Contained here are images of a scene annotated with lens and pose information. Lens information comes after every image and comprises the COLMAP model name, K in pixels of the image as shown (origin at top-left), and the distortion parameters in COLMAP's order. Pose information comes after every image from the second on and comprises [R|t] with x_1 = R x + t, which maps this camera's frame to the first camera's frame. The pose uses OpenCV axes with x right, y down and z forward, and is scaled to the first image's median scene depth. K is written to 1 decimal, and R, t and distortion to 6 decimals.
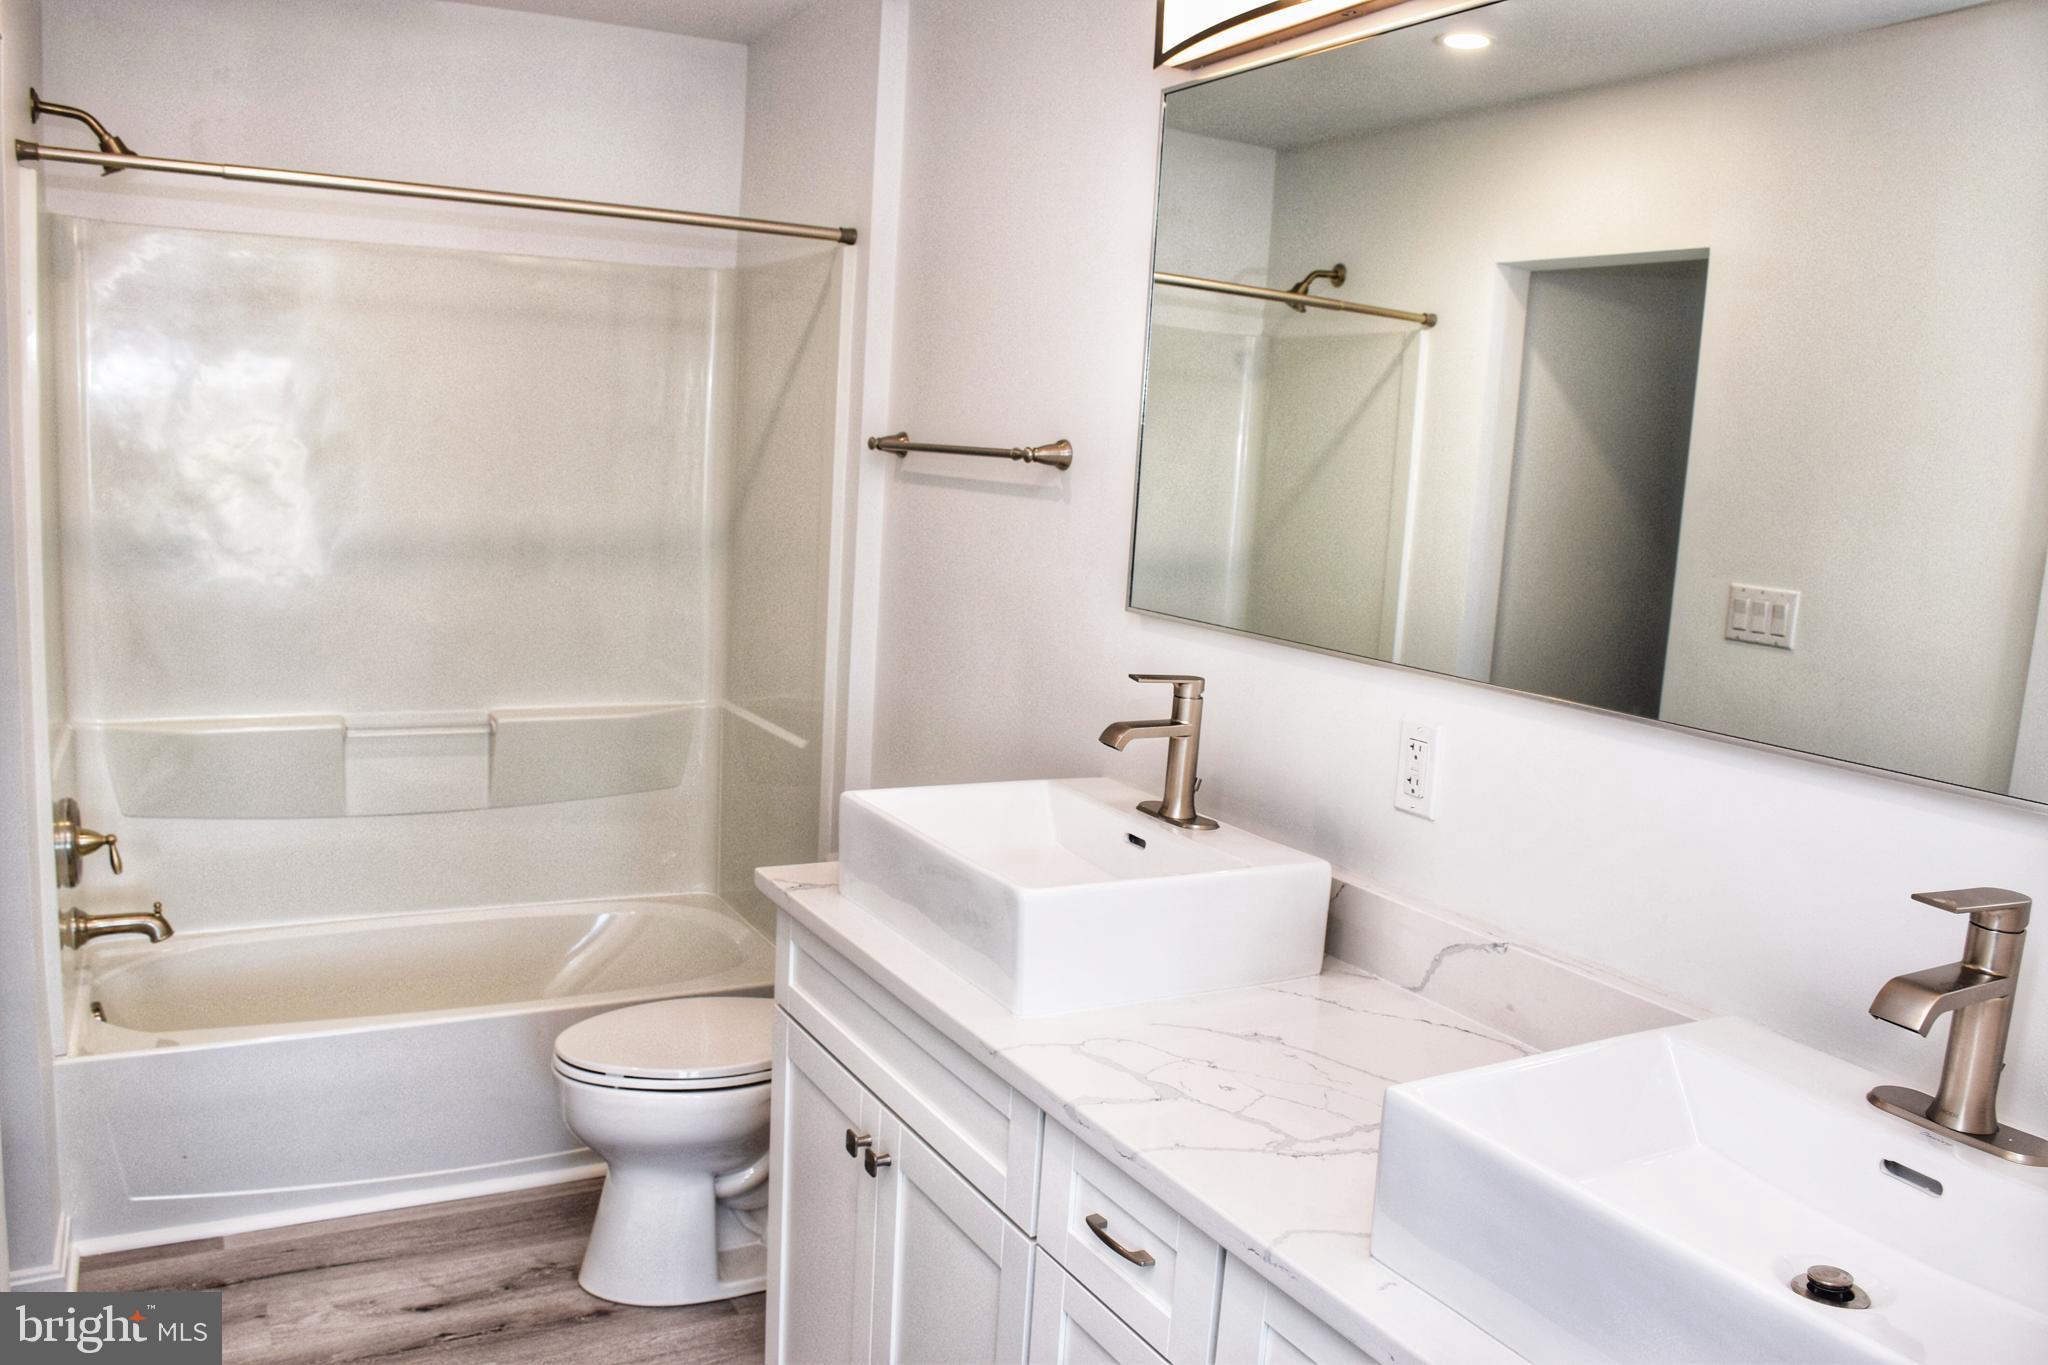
lens RADIAL K [[1549.2, 0, 981.4], [0, 1549.2, 685.9], [0, 0, 1]] dist [-0.108738, 0.002642]
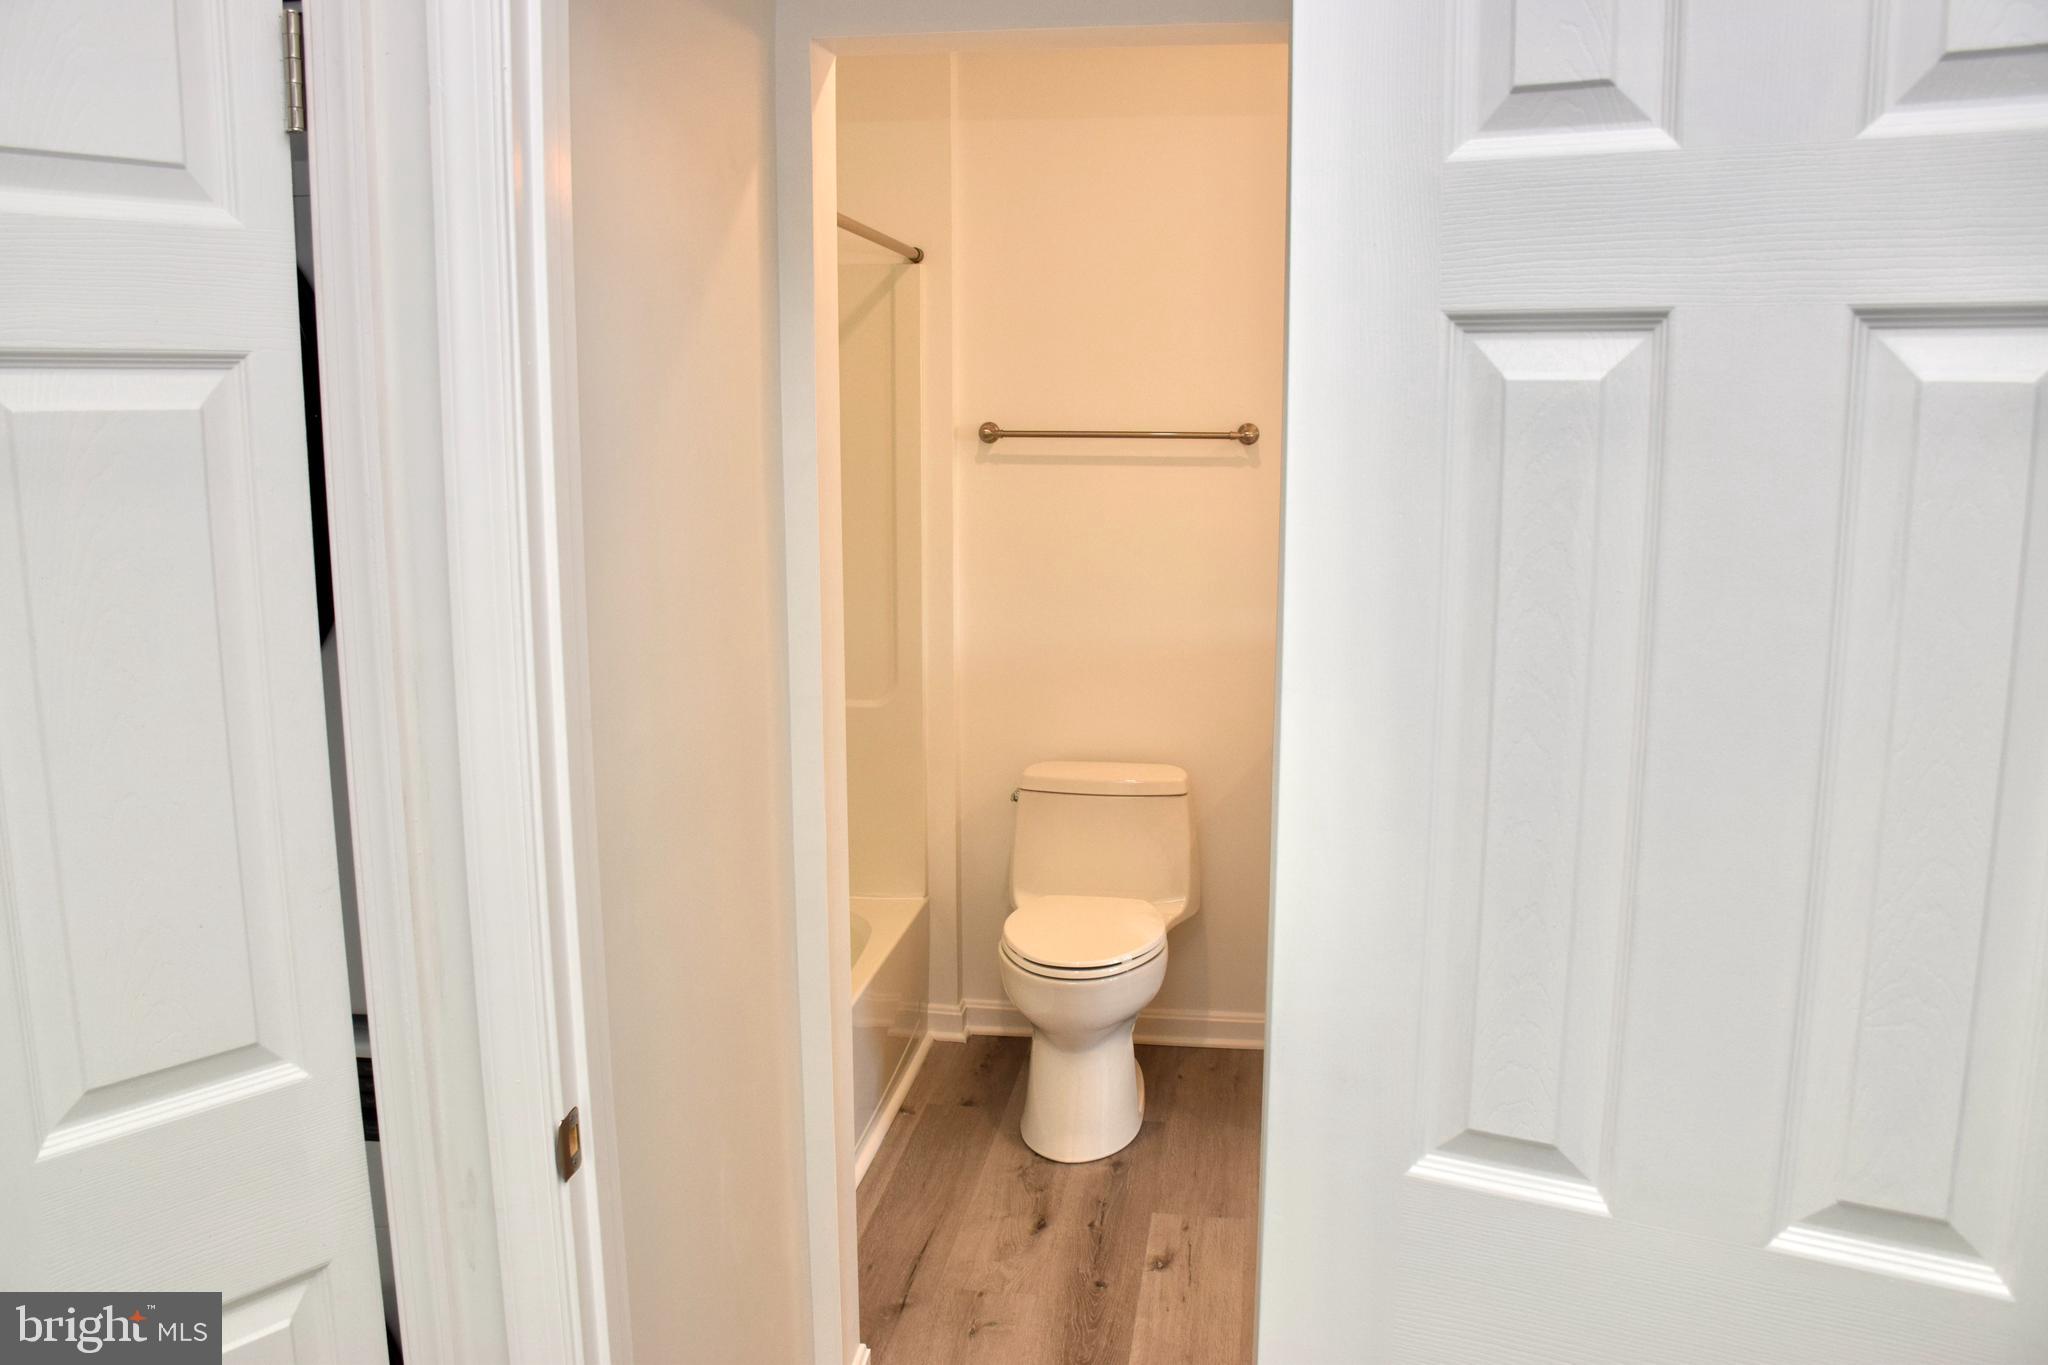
lens RADIAL K [[1549.2, 0, 981.4], [0, 1549.2, 685.9], [0, 0, 1]] dist [-0.108738, 0.002642]
pose [[0.628536, -0.189643, 0.754306, -1.040013], [0.152457, 0.981045, 0.119612, -0.111058], [-0.762692, 0.039818, 0.645535, 0.242372]]
